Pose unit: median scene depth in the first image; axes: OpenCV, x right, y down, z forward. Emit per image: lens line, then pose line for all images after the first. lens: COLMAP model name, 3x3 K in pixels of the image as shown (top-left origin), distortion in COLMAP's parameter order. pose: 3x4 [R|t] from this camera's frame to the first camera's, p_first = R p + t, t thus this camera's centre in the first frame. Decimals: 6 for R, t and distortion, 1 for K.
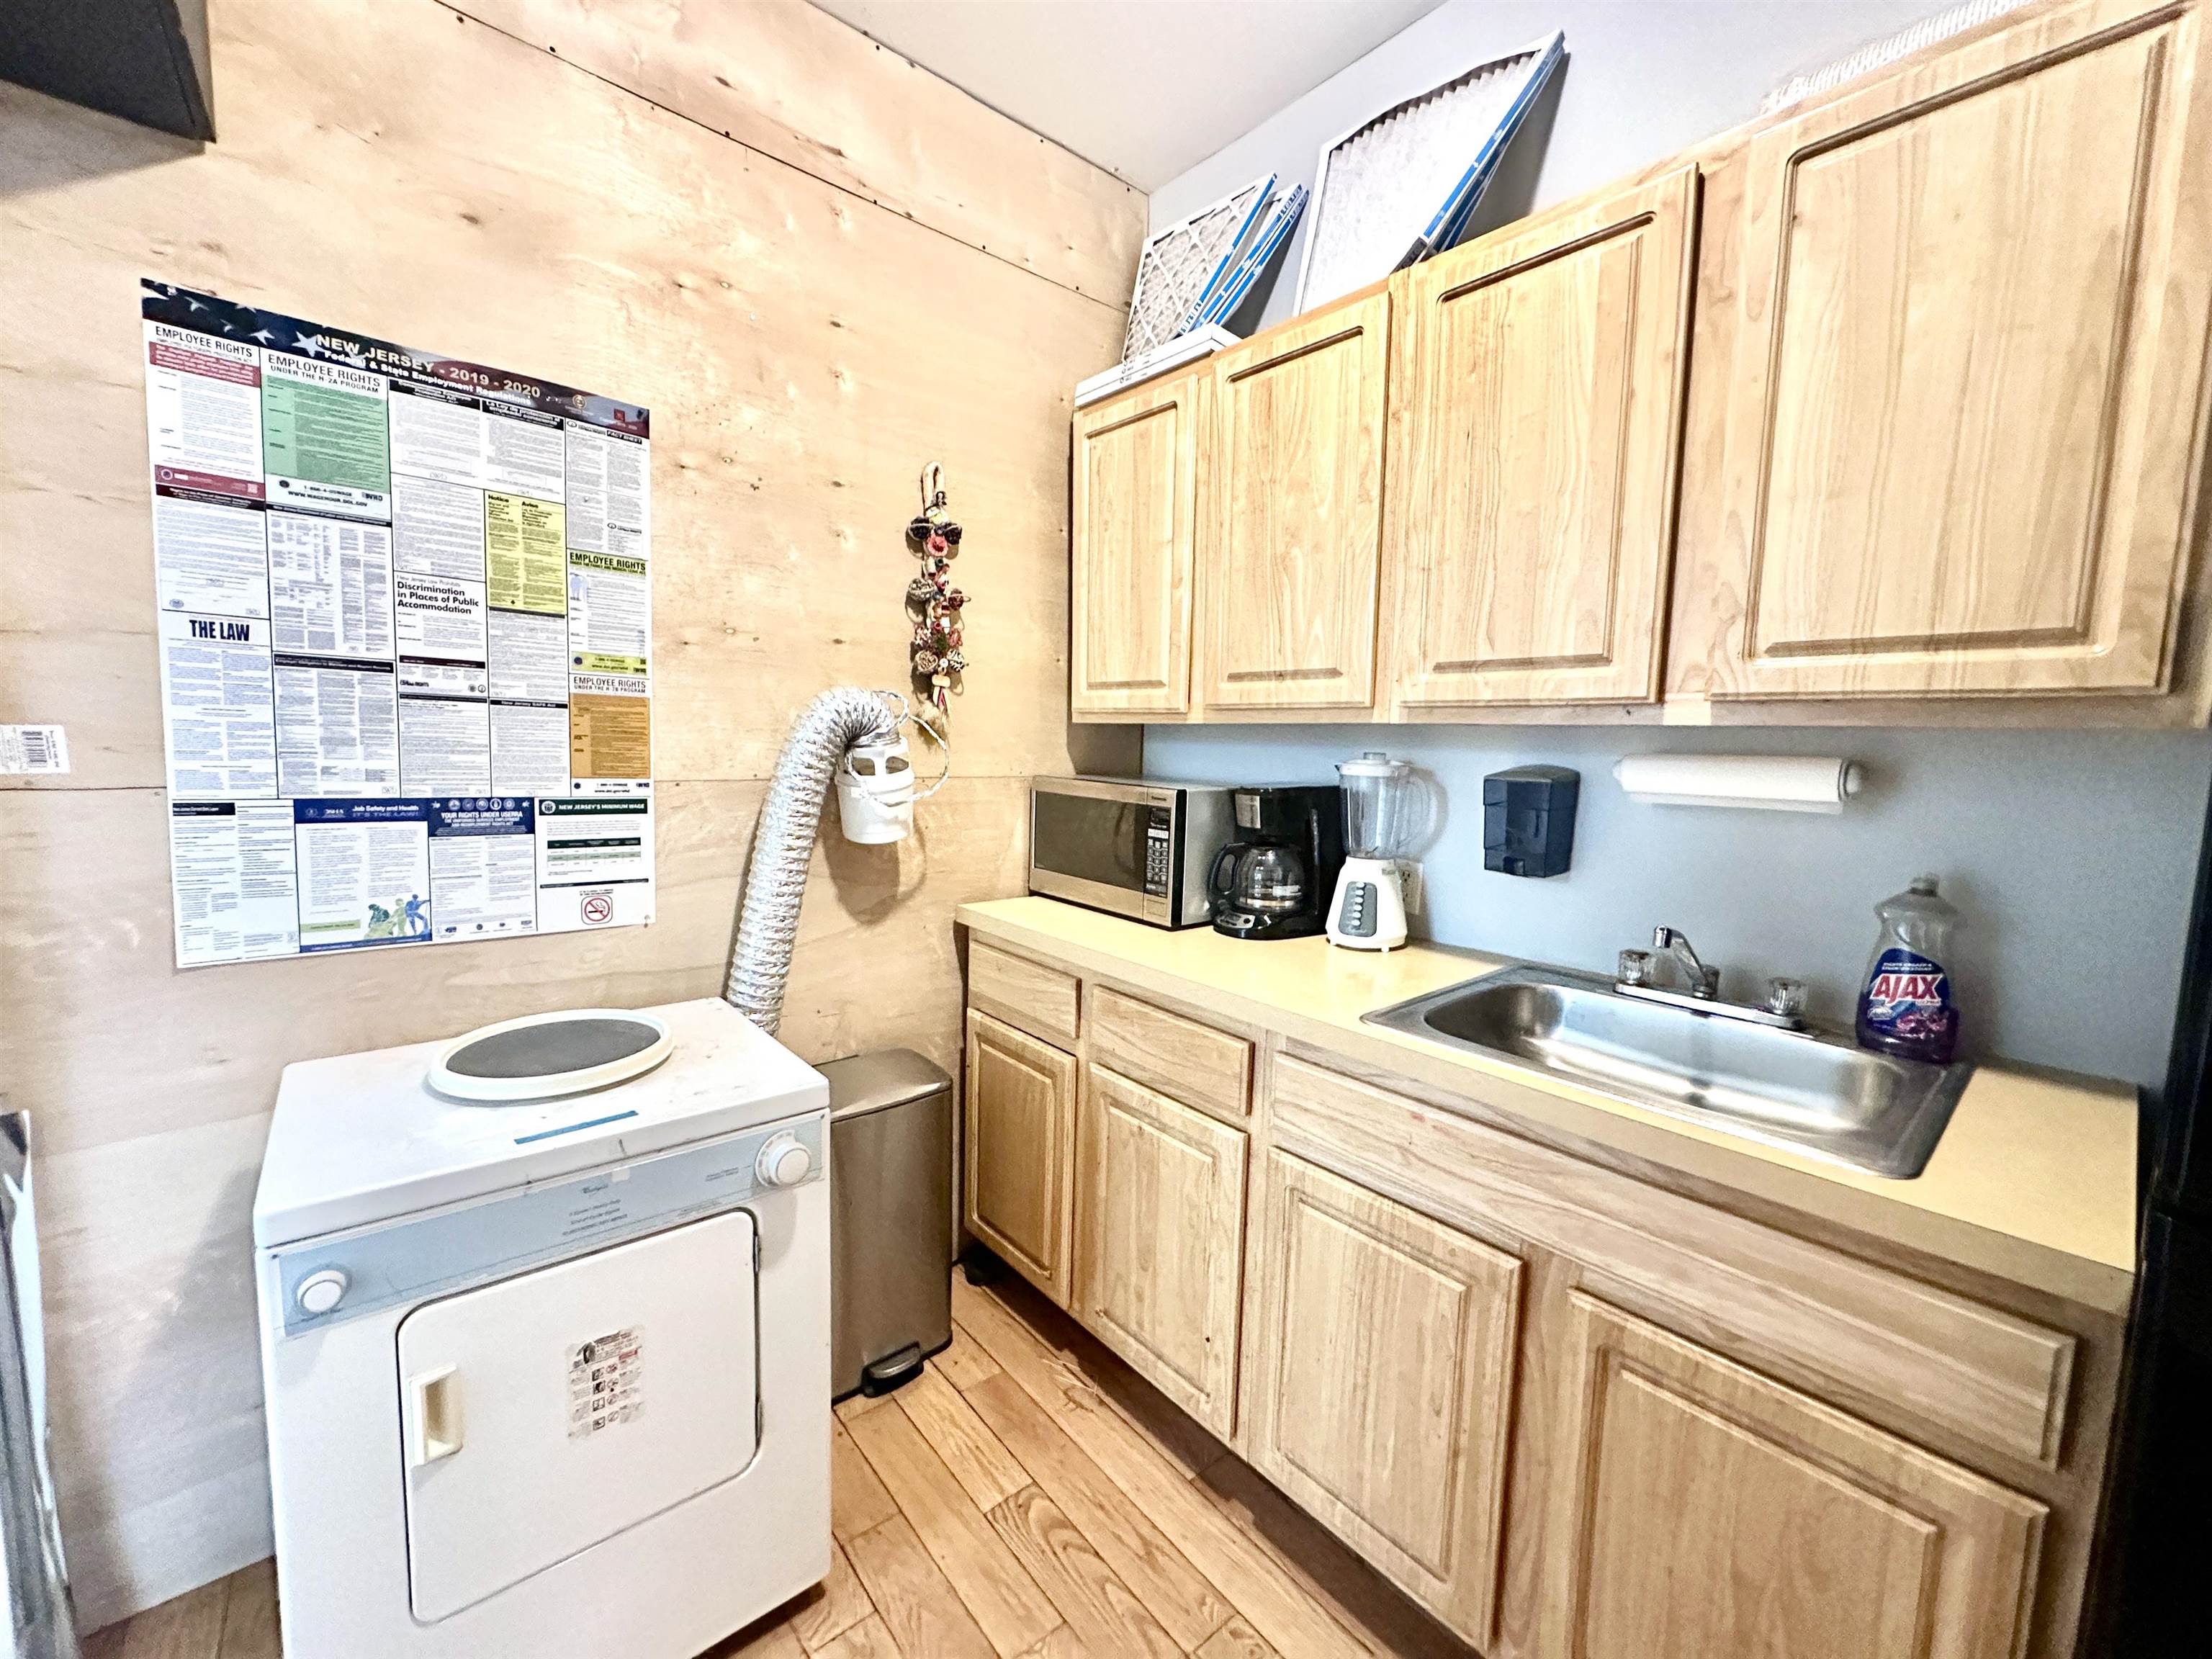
lens RADIAL K [[880.0, 0, 1107.8], [0, 880.0, 827.9], [0, 0, 1]] dist [-0.005192, 0.000741]
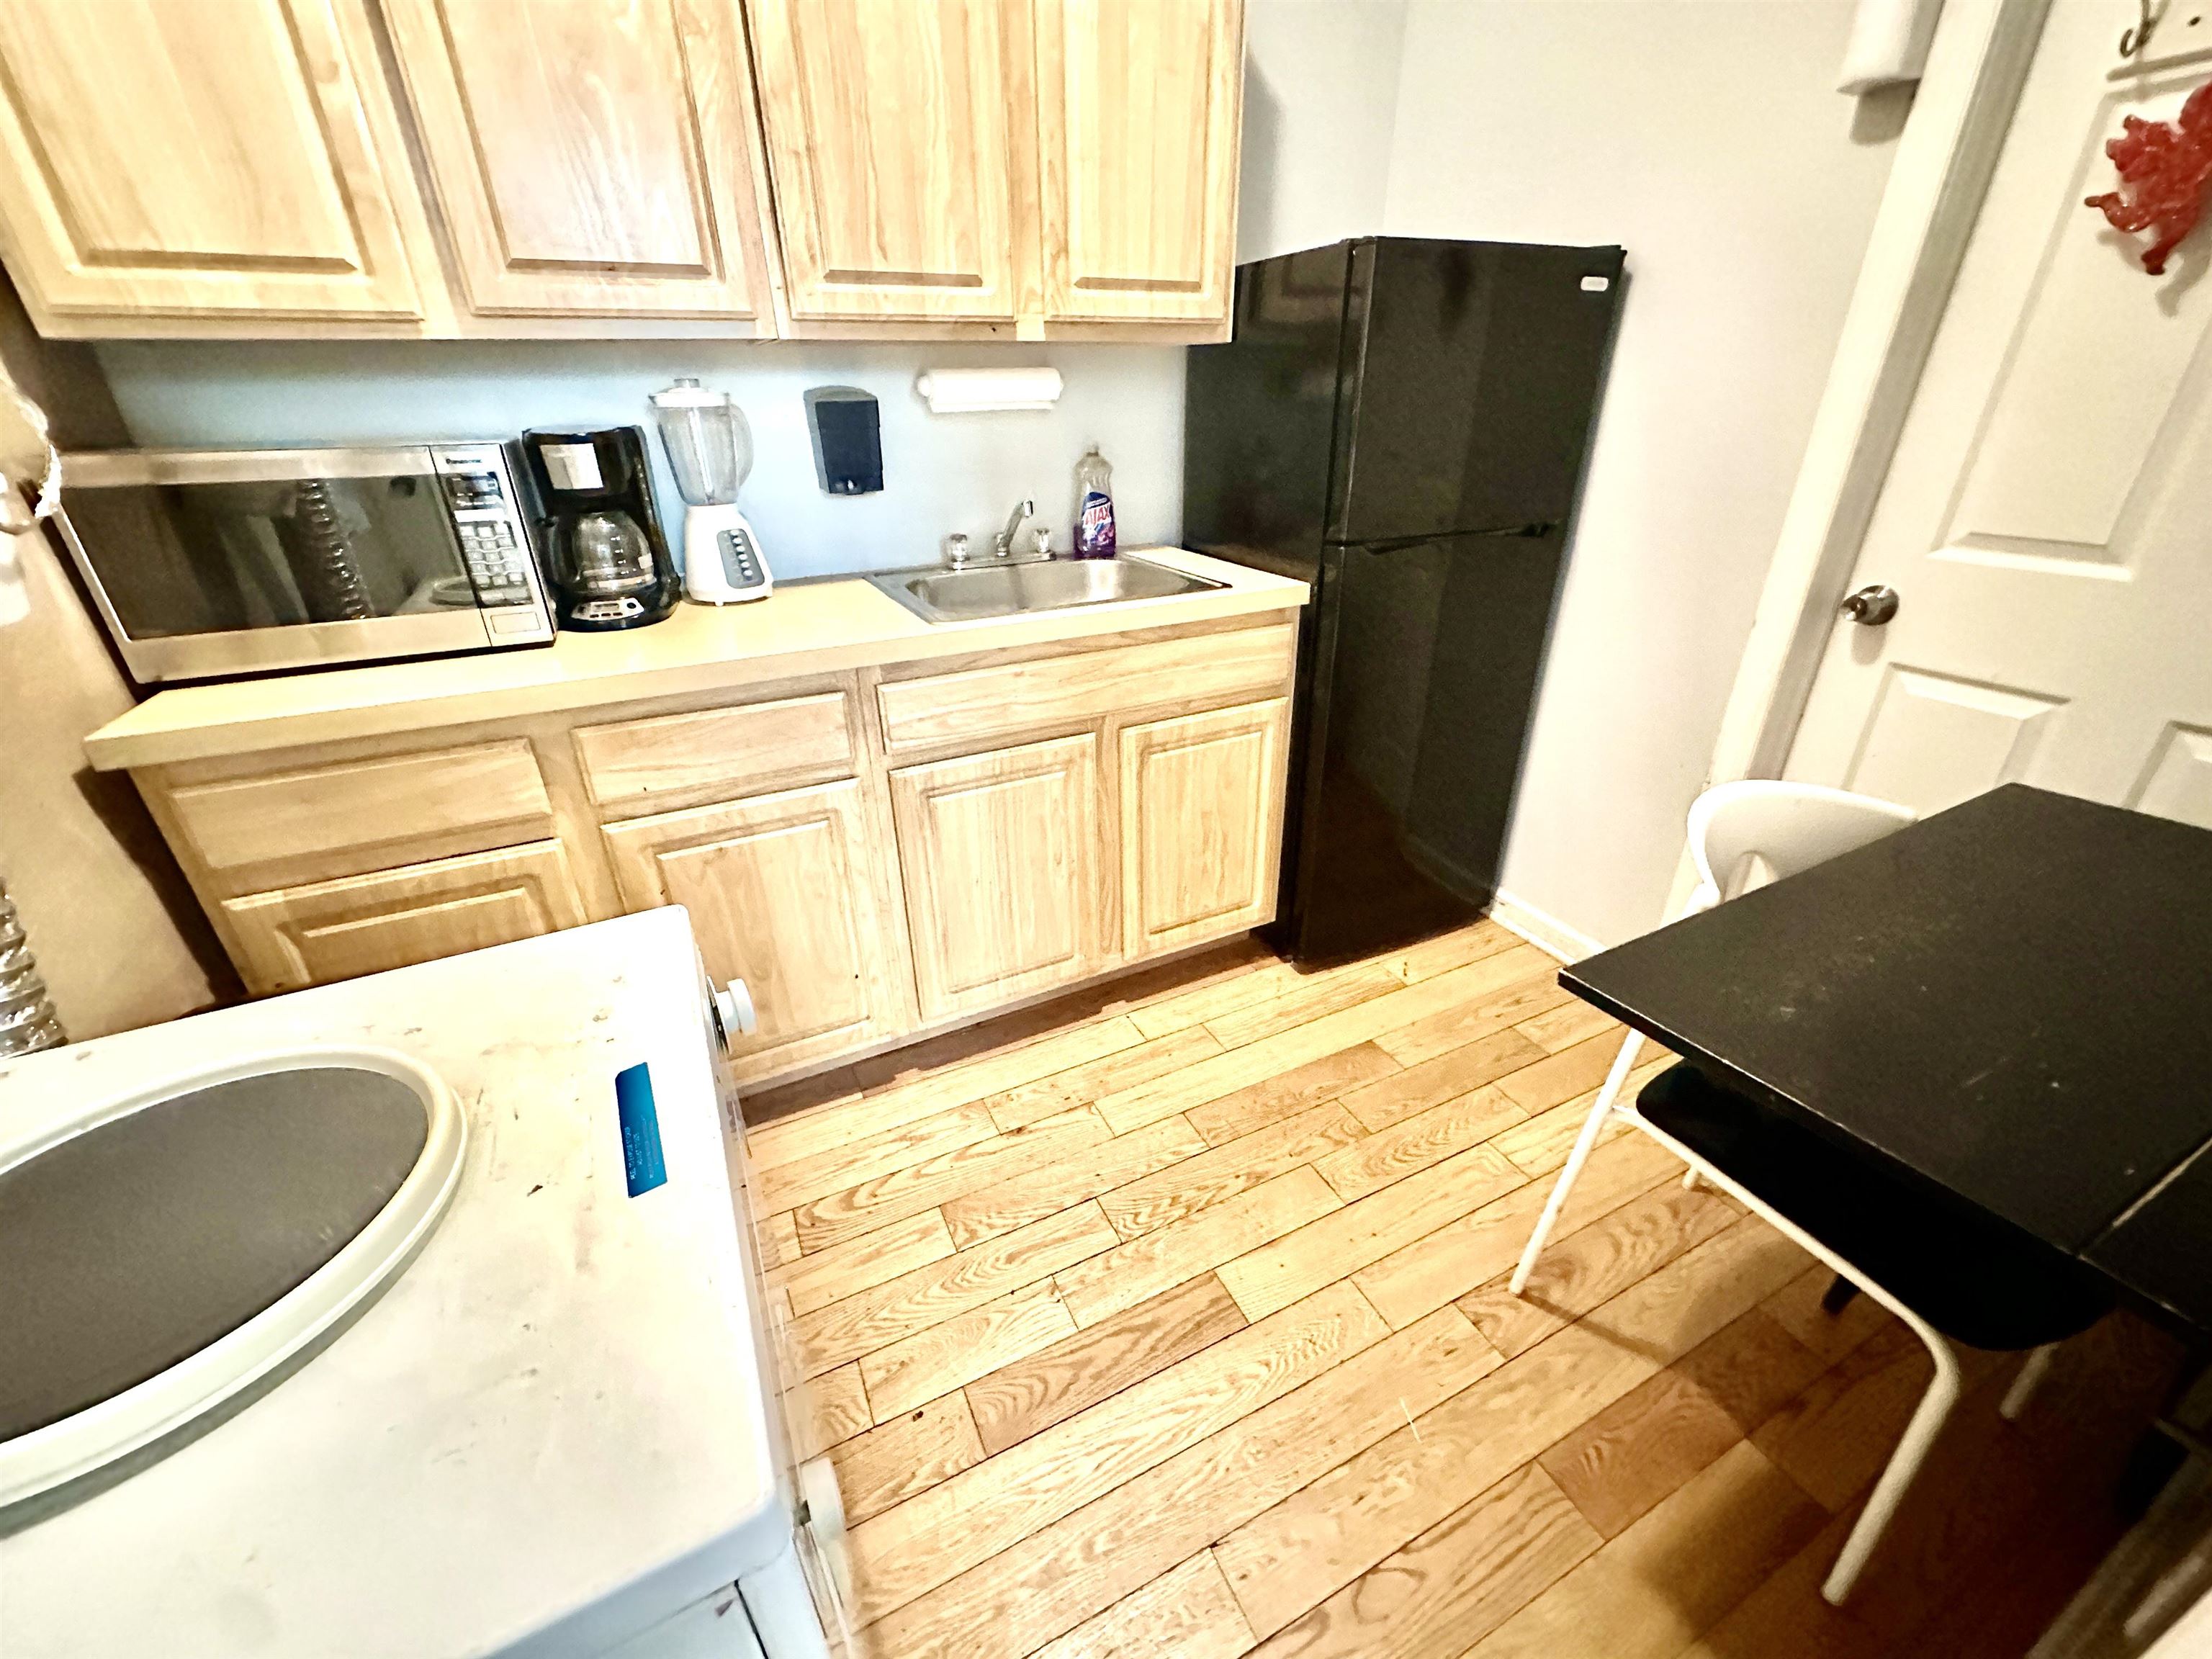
lens RADIAL K [[880.0, 0, 1106.3], [0, 880.0, 828.5], [0, 0, 1]] dist [-0.005192, 0.000741]
pose [[0.236101, -0.456610, 0.857767, -0.686086], [0.121155, 0.889667, 0.440243, -0.023811], [-0.964146, -0.000019, 0.265372, 0.425279]]
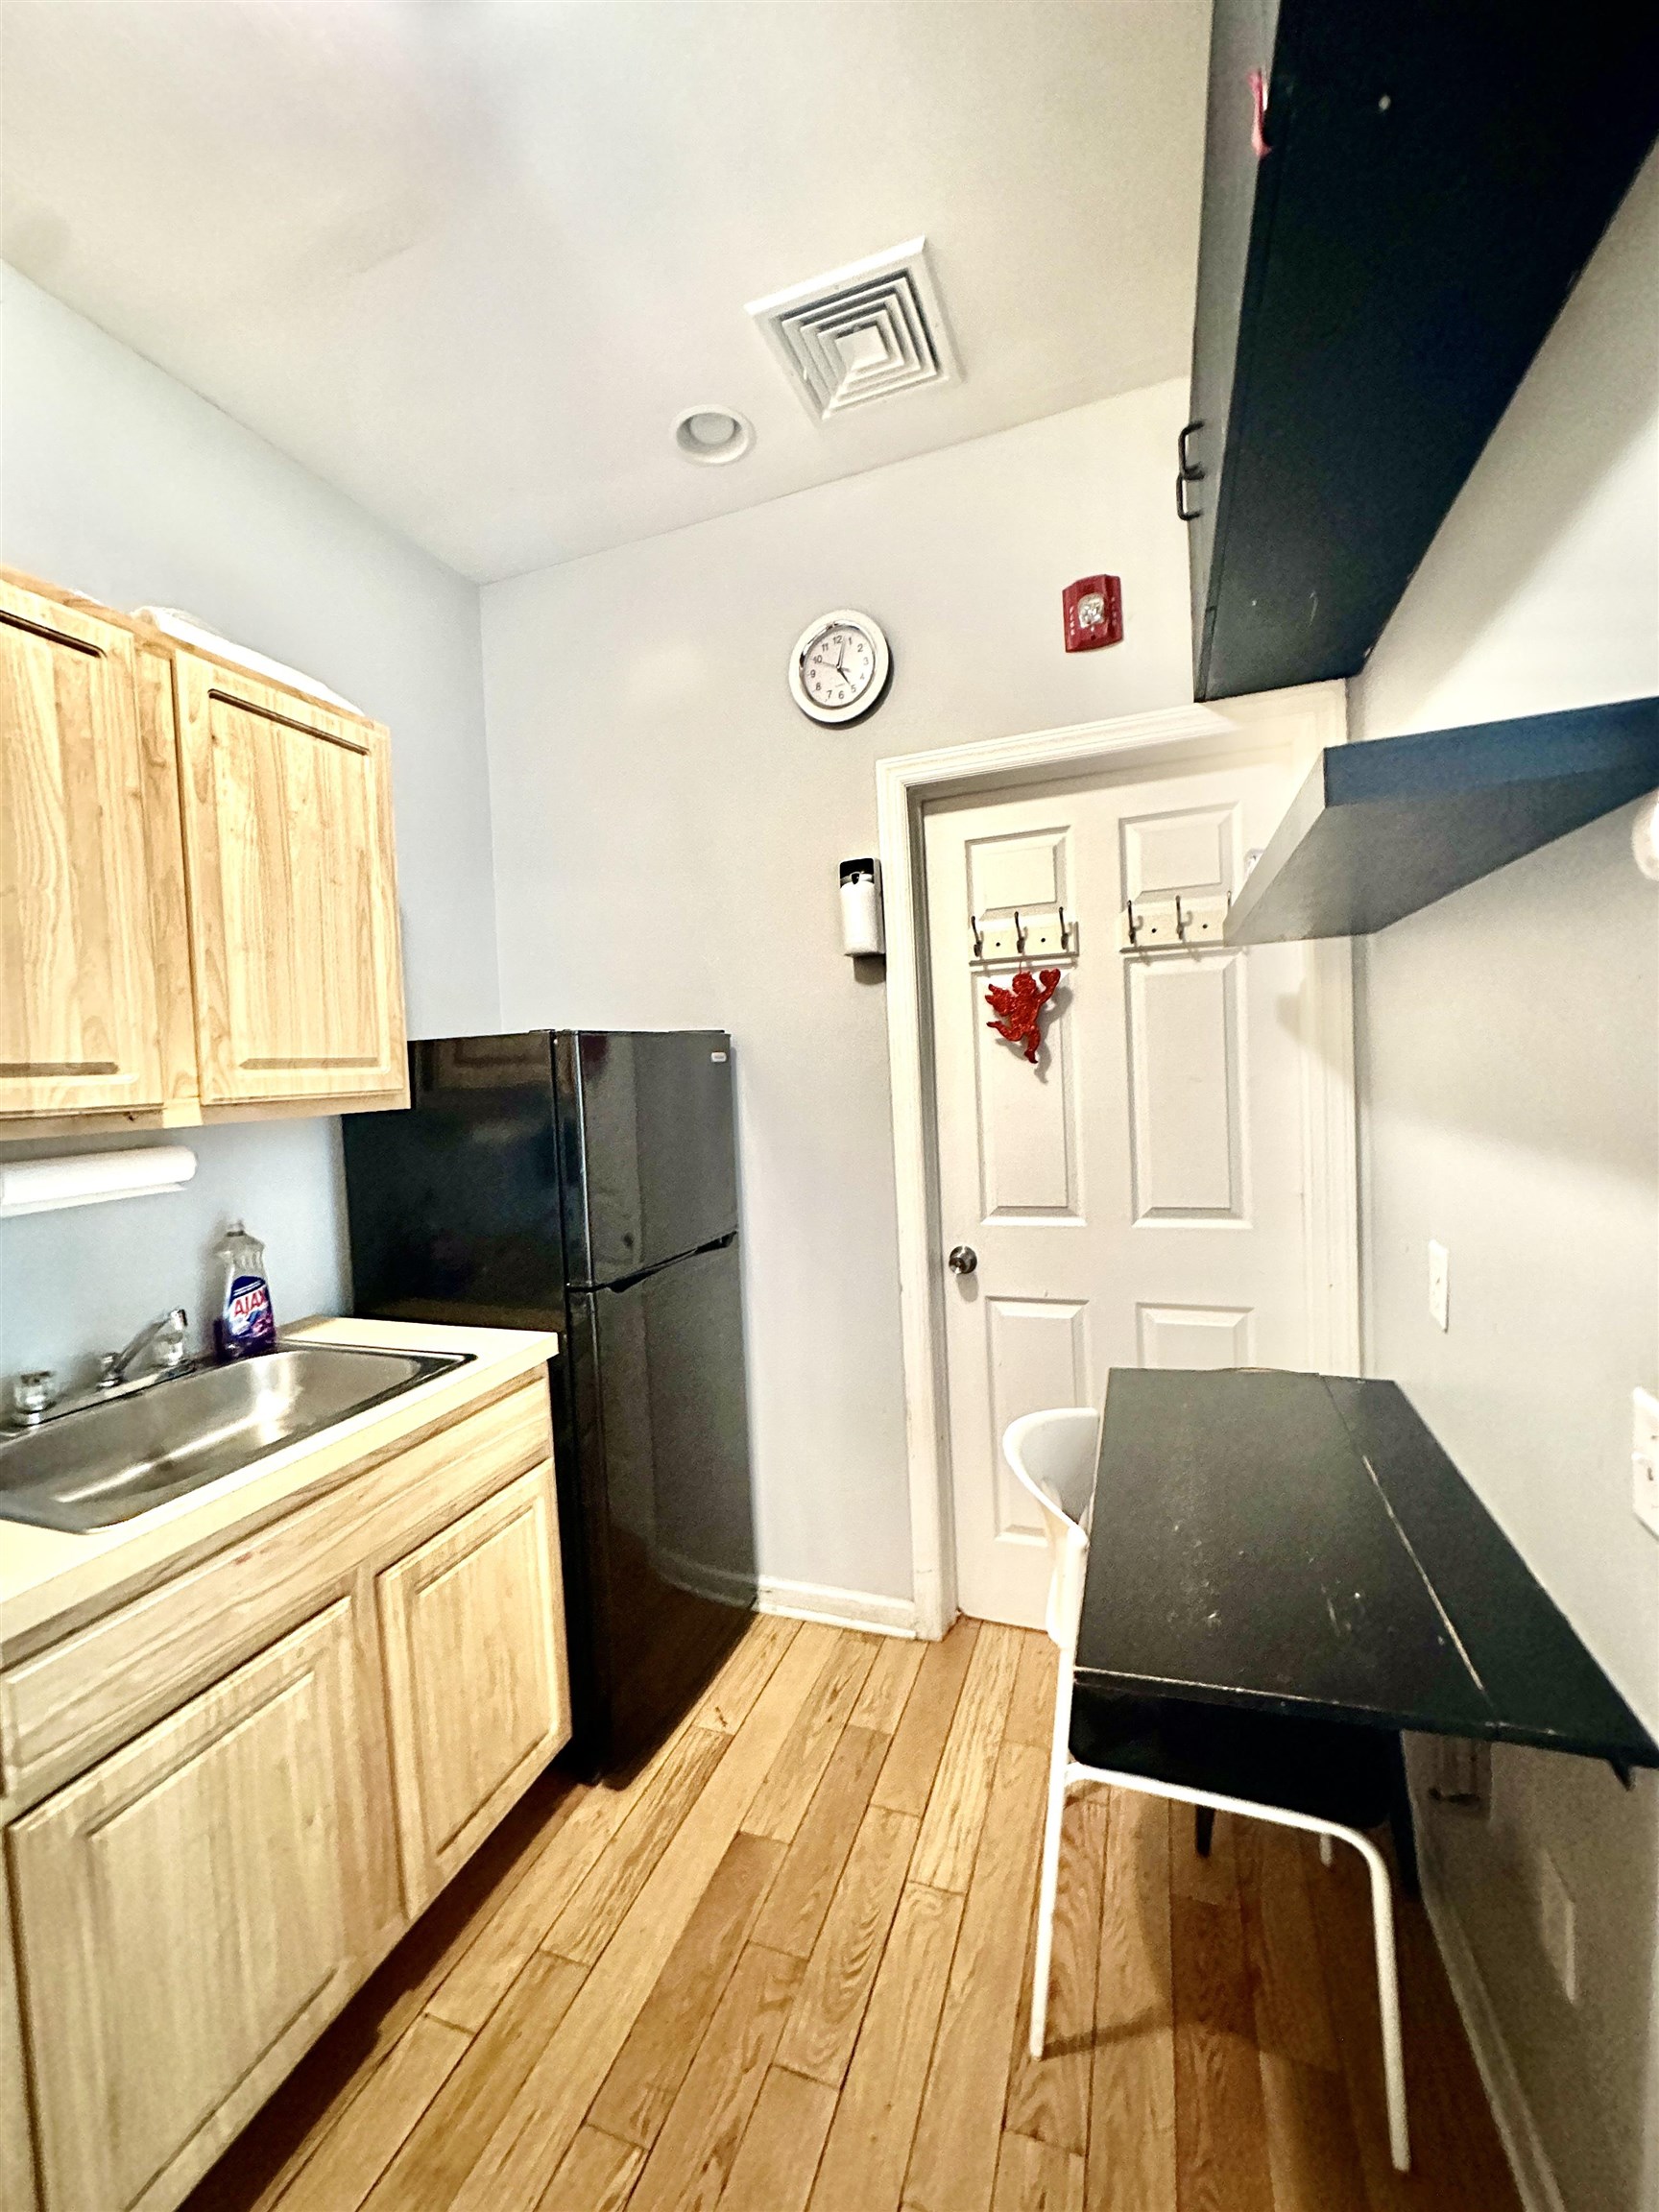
lens RADIAL K [[880.0, 0, 829.6], [0, 880.0, 1108.0], [0, 0, 1]] dist [-0.005192, 0.000741]
pose [[-0.501823, -0.040196, 0.864036, -0.596465], [0.124549, 0.985152, 0.118168, -0.138972], [-0.855956, 0.166914, -0.489365, 0.681556]]
